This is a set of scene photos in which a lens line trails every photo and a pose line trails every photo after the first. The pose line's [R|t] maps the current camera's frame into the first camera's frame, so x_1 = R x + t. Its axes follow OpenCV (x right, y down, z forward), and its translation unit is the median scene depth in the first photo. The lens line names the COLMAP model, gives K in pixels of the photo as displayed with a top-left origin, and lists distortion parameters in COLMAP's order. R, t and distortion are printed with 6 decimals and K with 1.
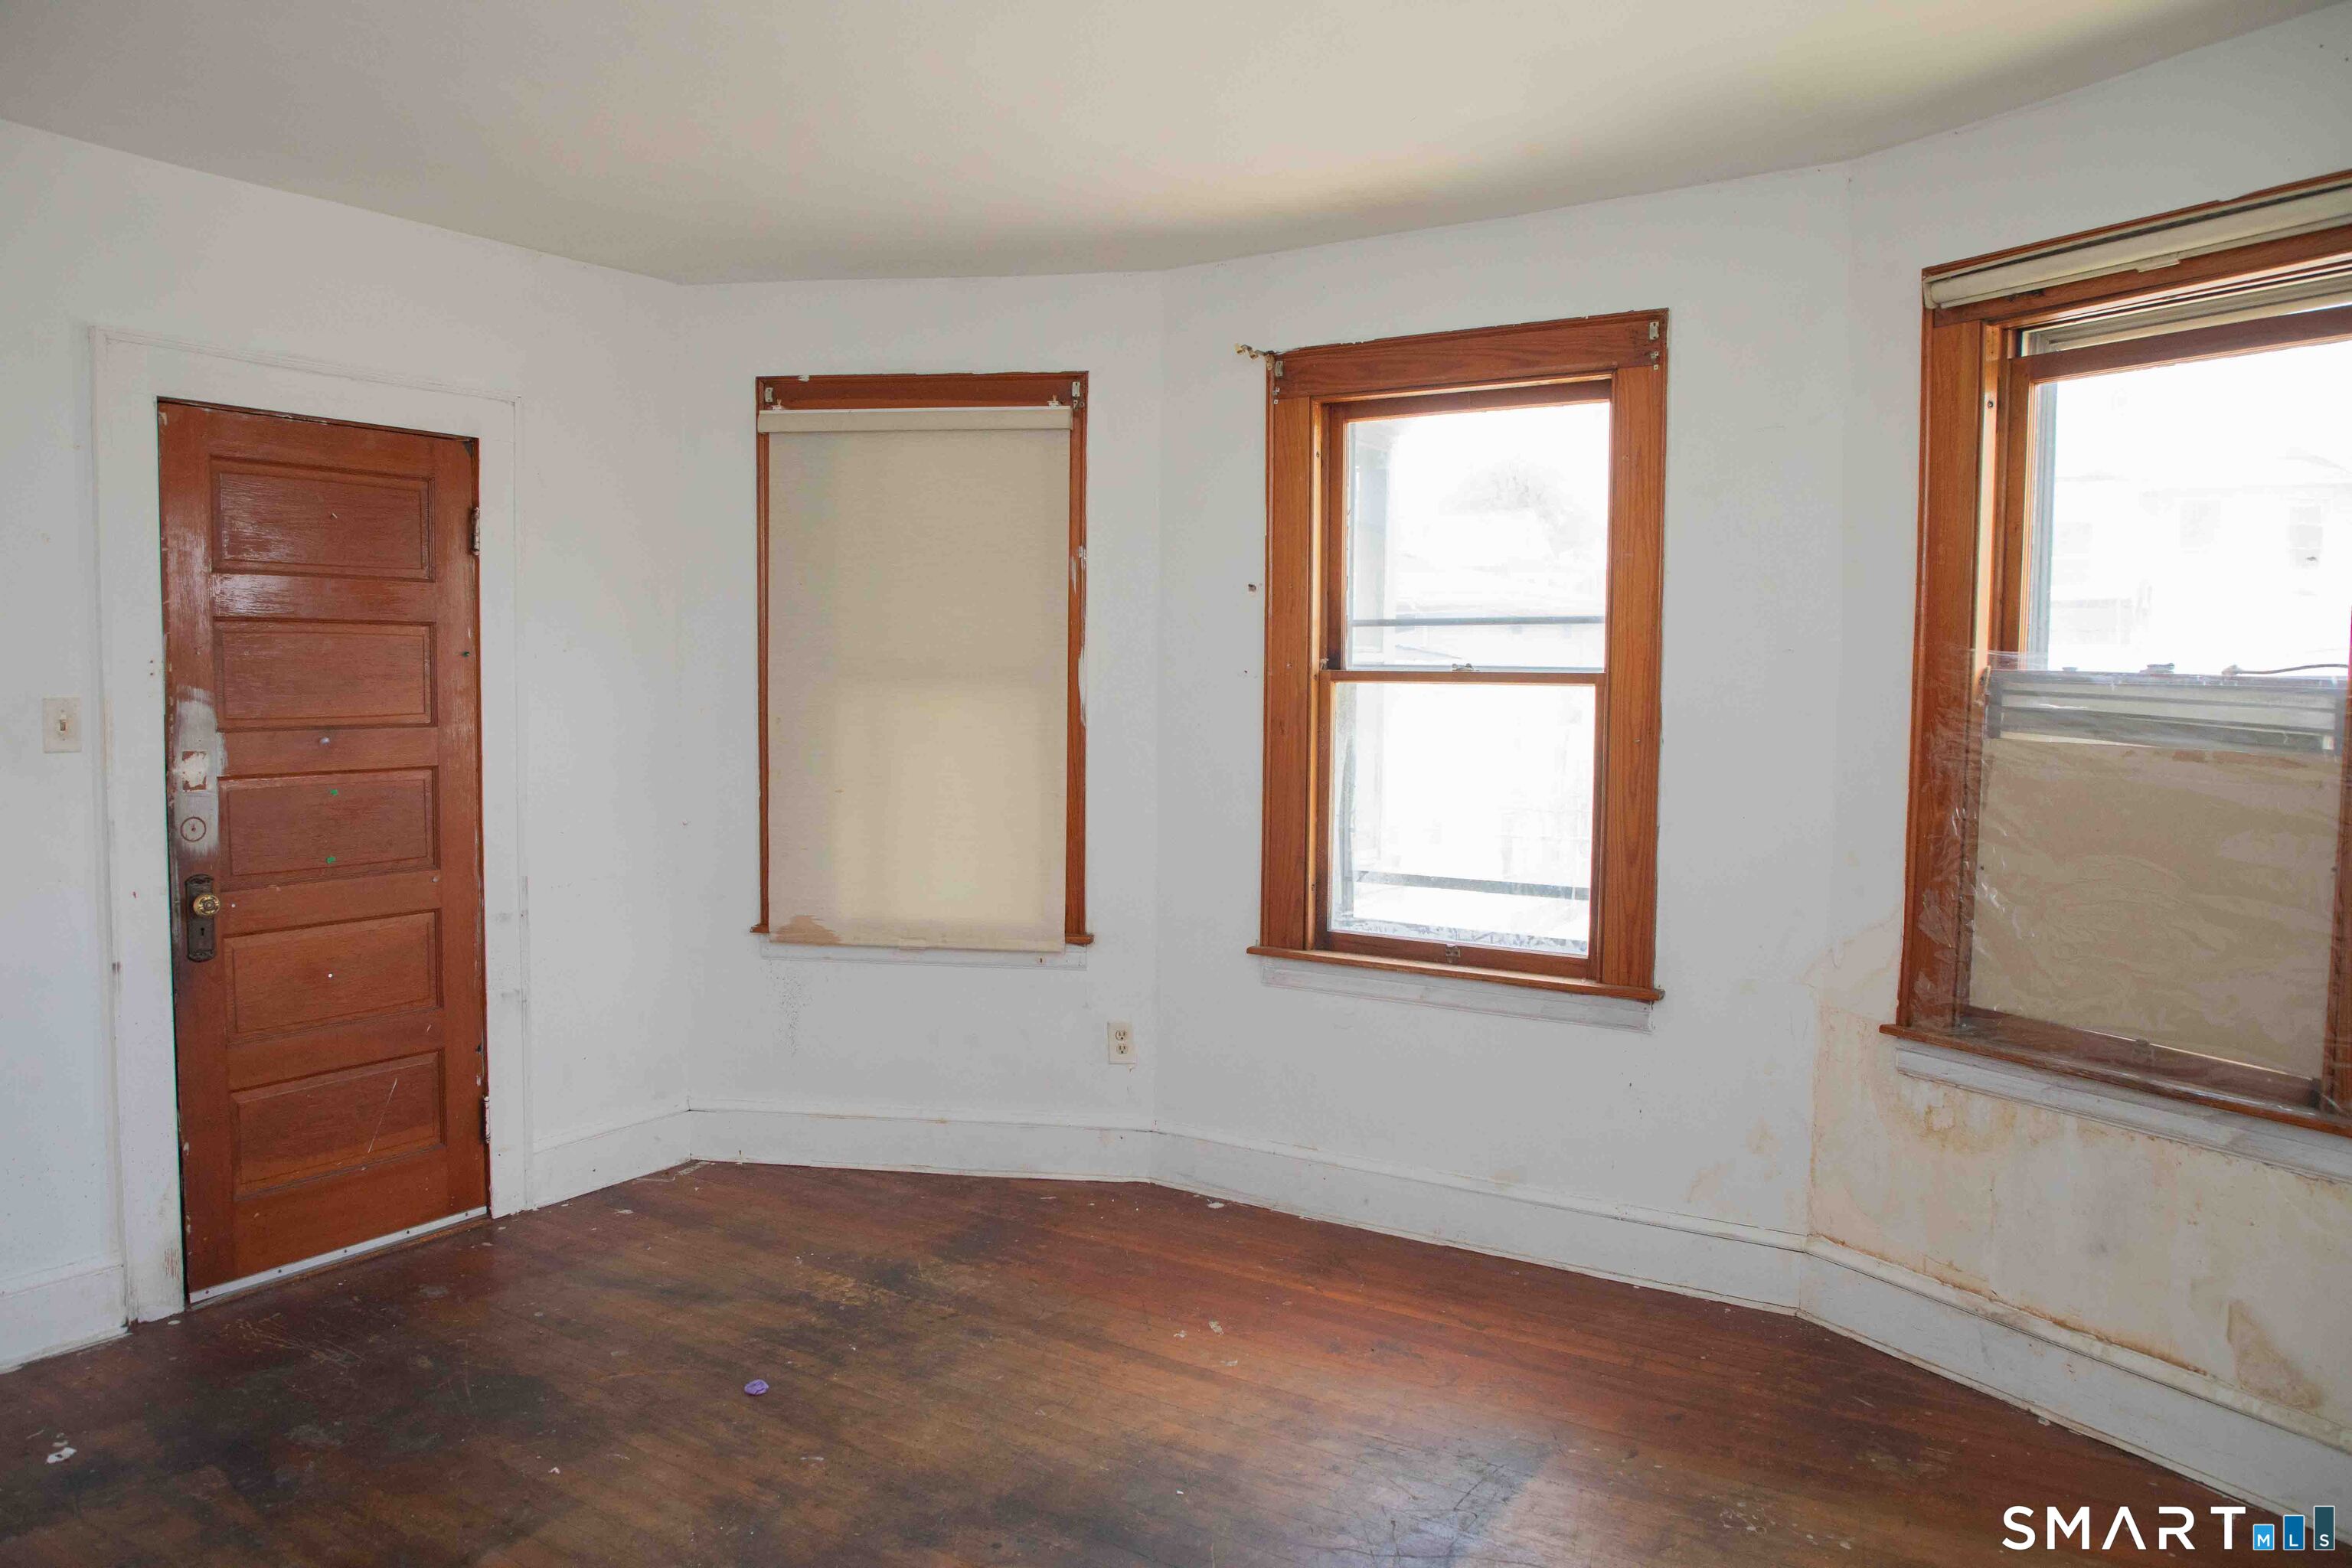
lens RADIAL K [[1625.9, 0, 1176.0], [0, 1625.9, 784.0], [0, 0, 1]] dist [-0.069754, 0.041829]
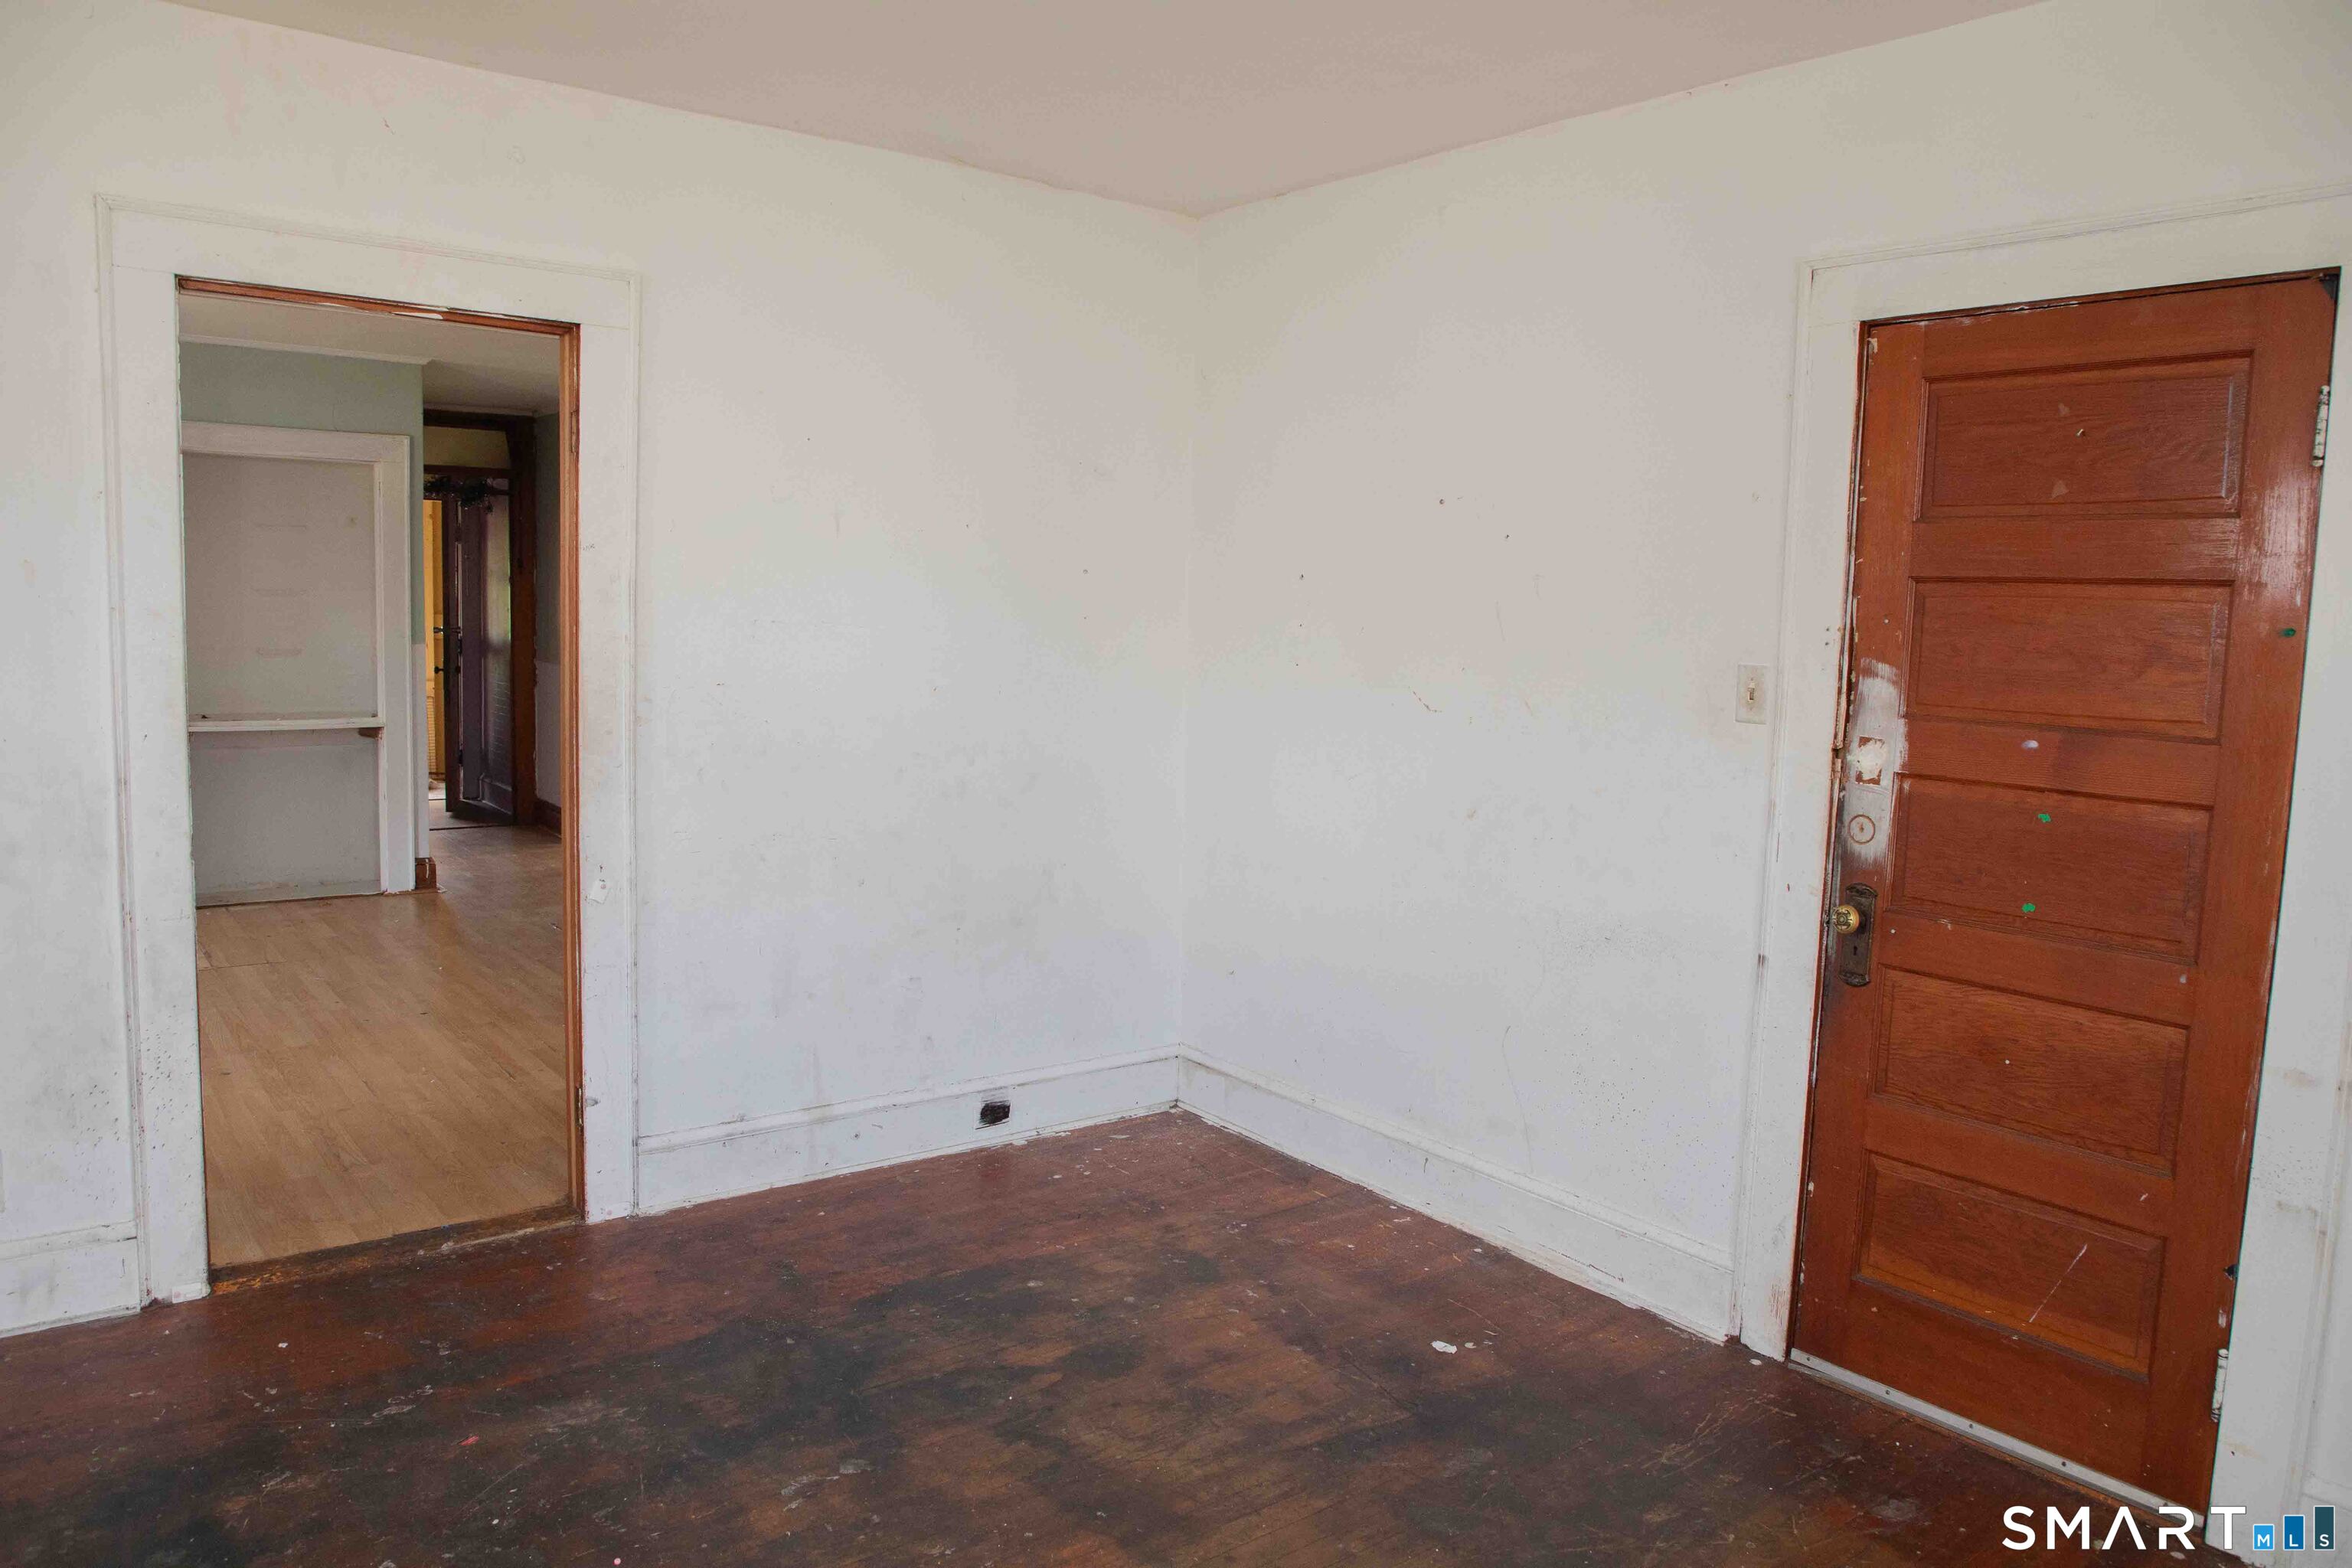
lens RADIAL K [[1625.9, 0, 1176.0], [0, 1625.9, 784.0], [0, 0, 1]] dist [-0.069754, 0.041829]
pose [[-0.321798, 0.085008, -0.942984, 0.276026], [-0.103017, 0.986905, 0.124123, -0.058123], [0.941187, 0.137086, -0.308827, 0.835813]]
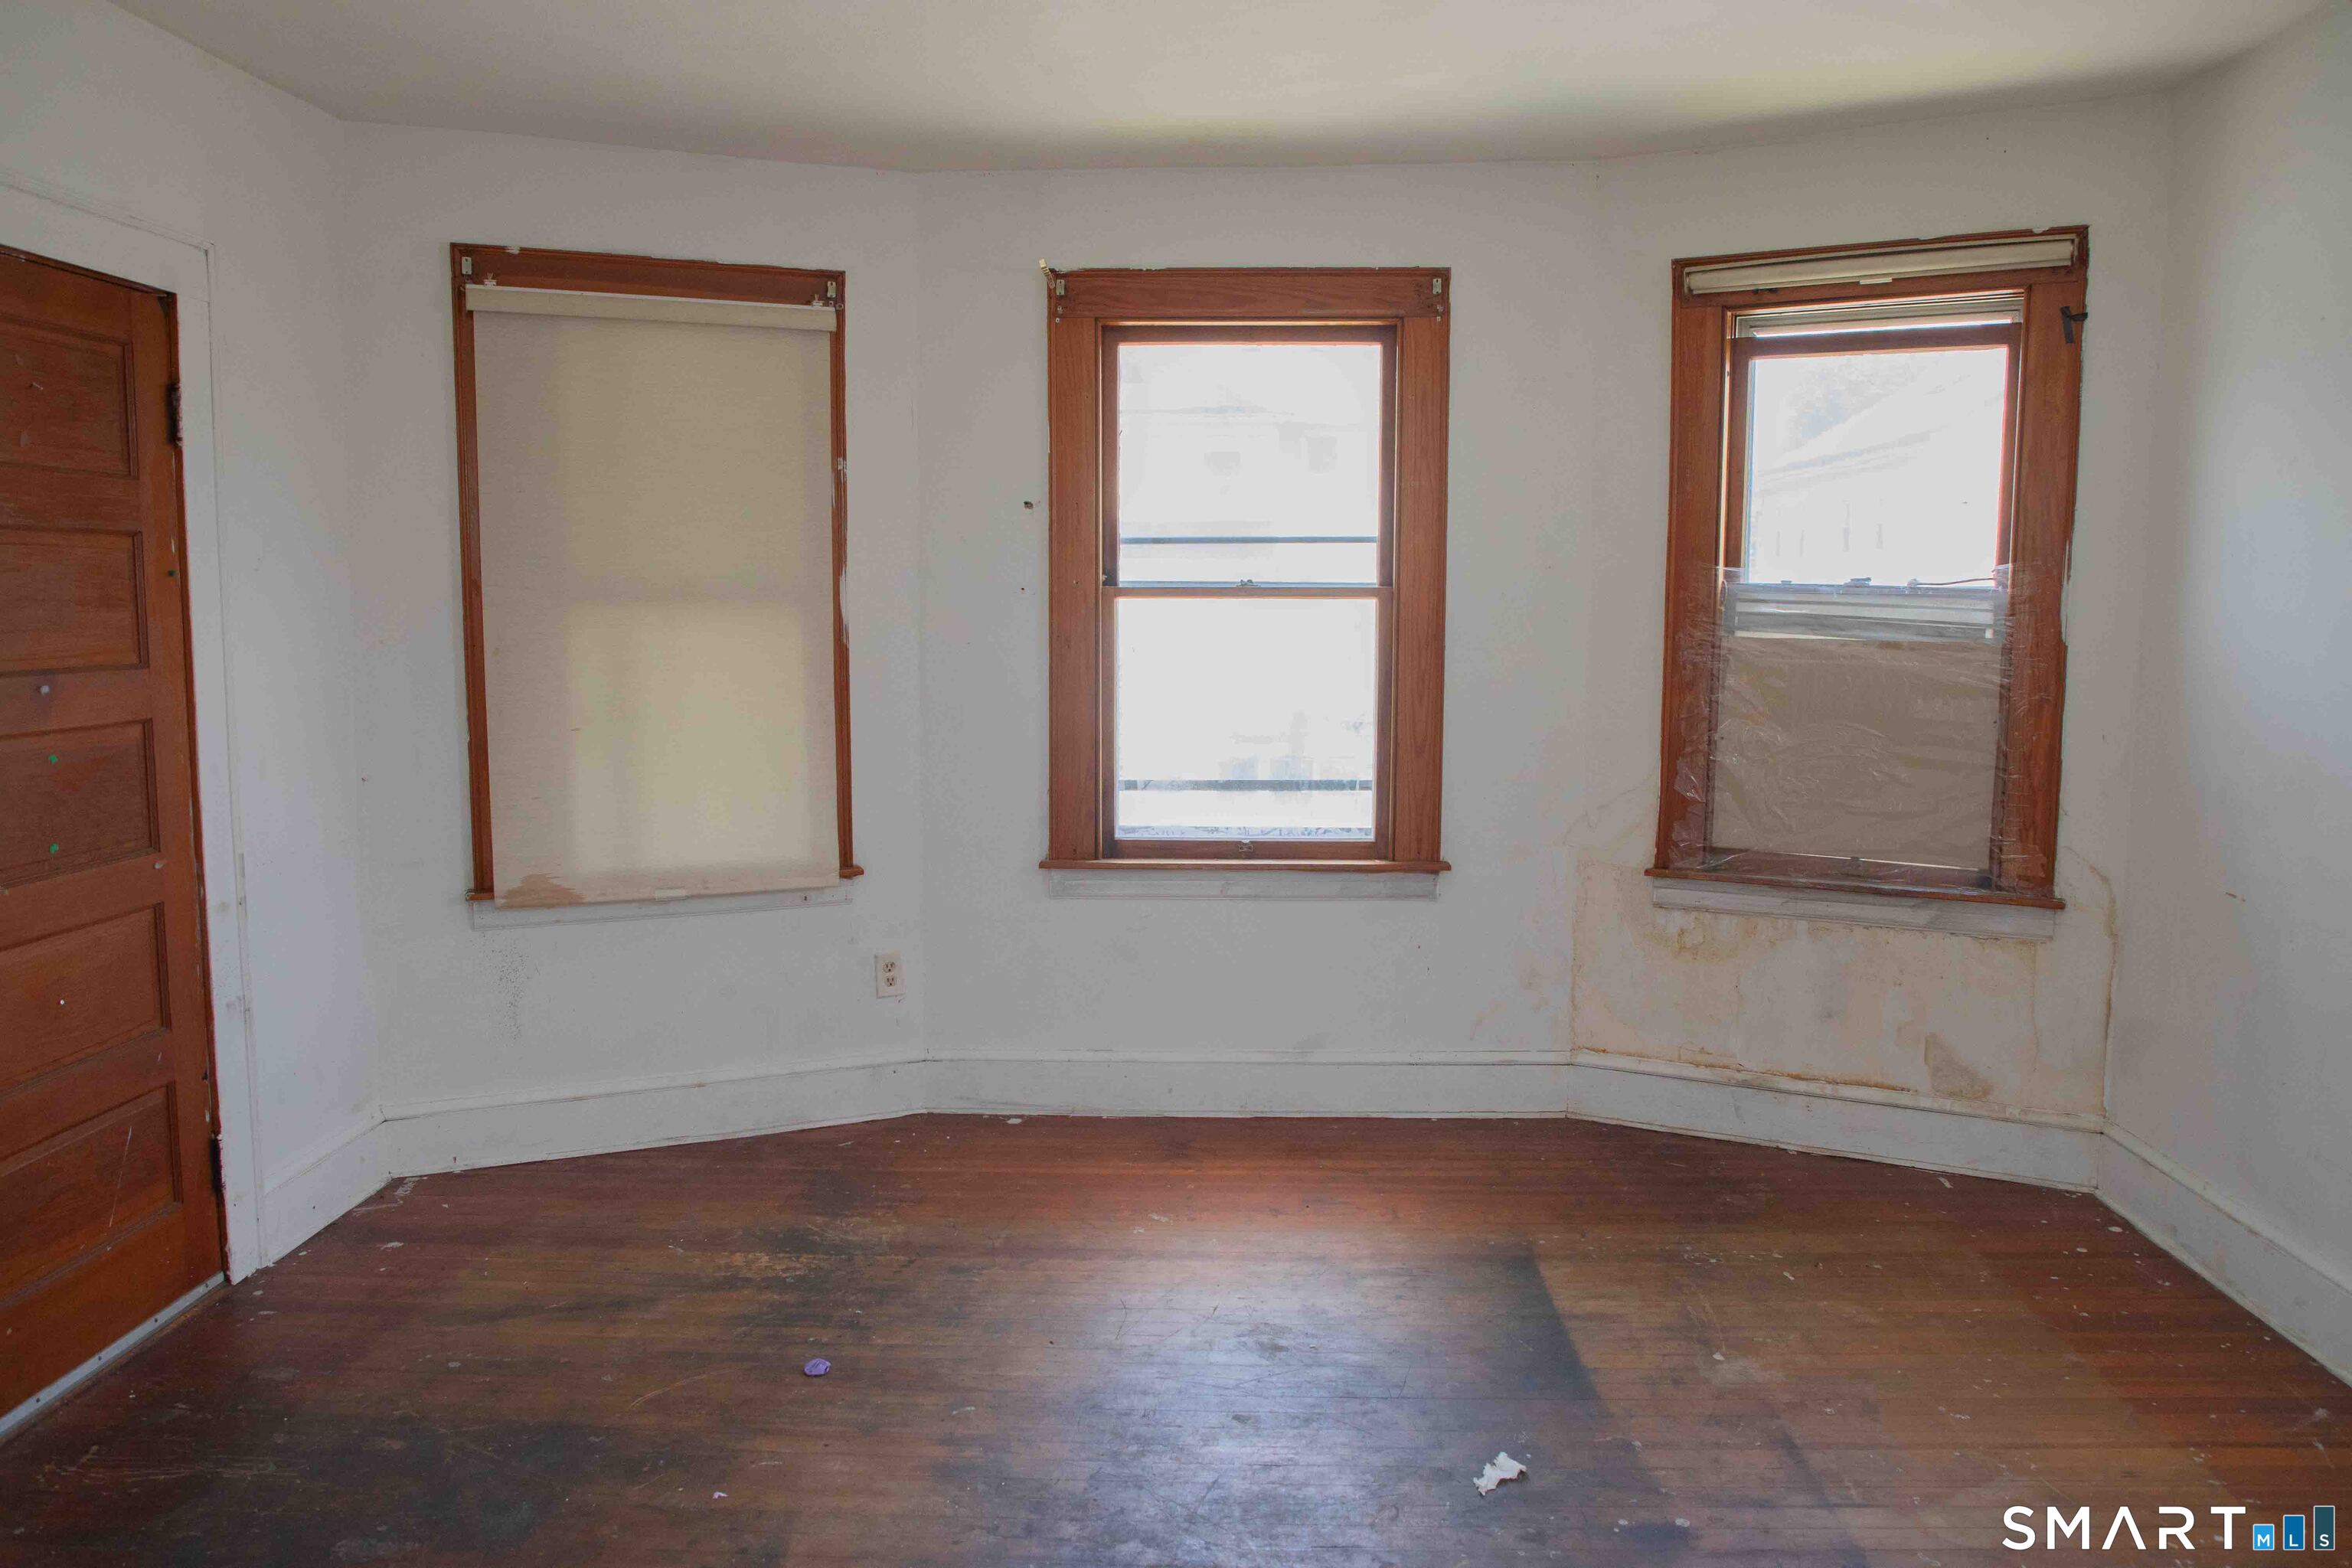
lens RADIAL K [[1688.3, 0, 1176.0], [0, 1688.3, 784.0], [0, 0, 1]] dist [-0.074751, 0.057275]
pose [[0.854862, -0.065547, 0.514699, -0.466091], [0.042227, 0.997487, 0.056895, -0.004766], [-0.517134, -0.026903, 0.855481, 0.065373]]
